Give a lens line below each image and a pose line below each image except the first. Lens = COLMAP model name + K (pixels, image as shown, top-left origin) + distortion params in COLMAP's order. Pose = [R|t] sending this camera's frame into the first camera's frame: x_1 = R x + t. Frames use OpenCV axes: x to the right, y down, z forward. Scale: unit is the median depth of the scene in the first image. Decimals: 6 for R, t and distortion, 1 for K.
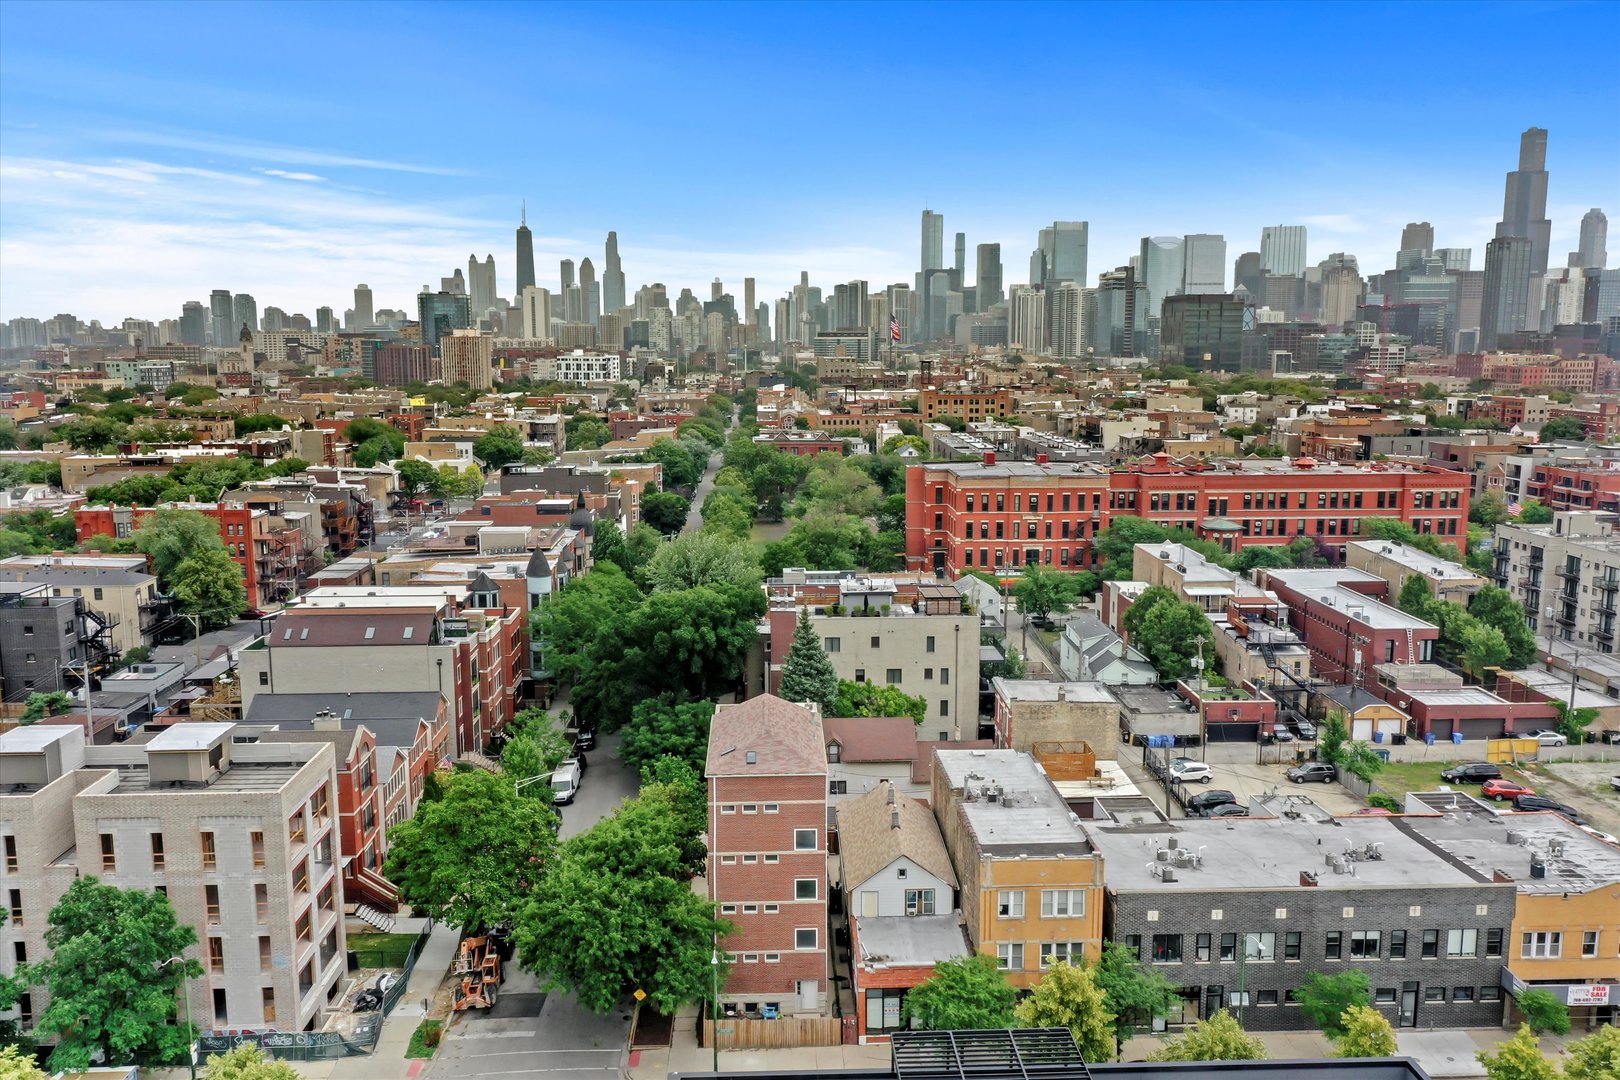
lens RADIAL K [[1312.7, 0, 810.0], [0, 1312.7, 540.0], [0, 0, 1]] dist [0.018641, -0.003341]
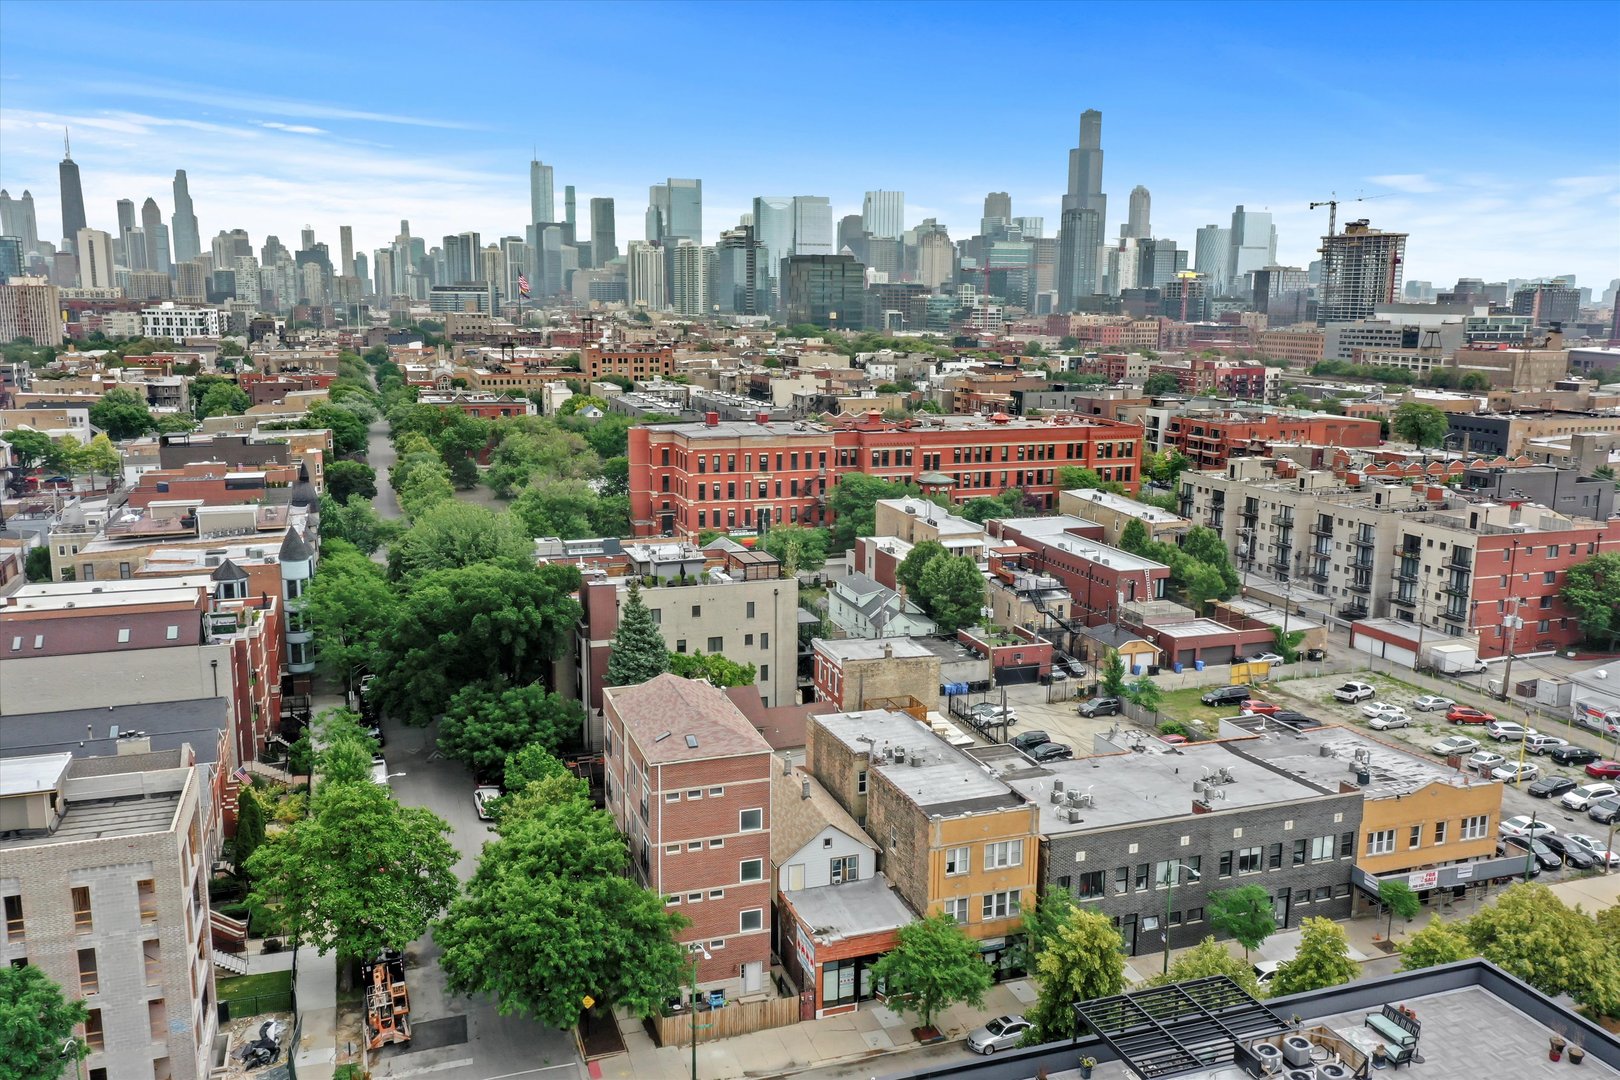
lens RADIAL K [[1312.7, 0, 810.0], [0, 1312.7, 540.0], [0, 0, 1]] dist [0.018641, -0.003341]
pose [[0.955261, -0.043814, 0.292500, -0.138393], [0.034268, 0.998702, 0.037682, -0.008354], [-0.293771, -0.025973, 0.955523, 0.036486]]
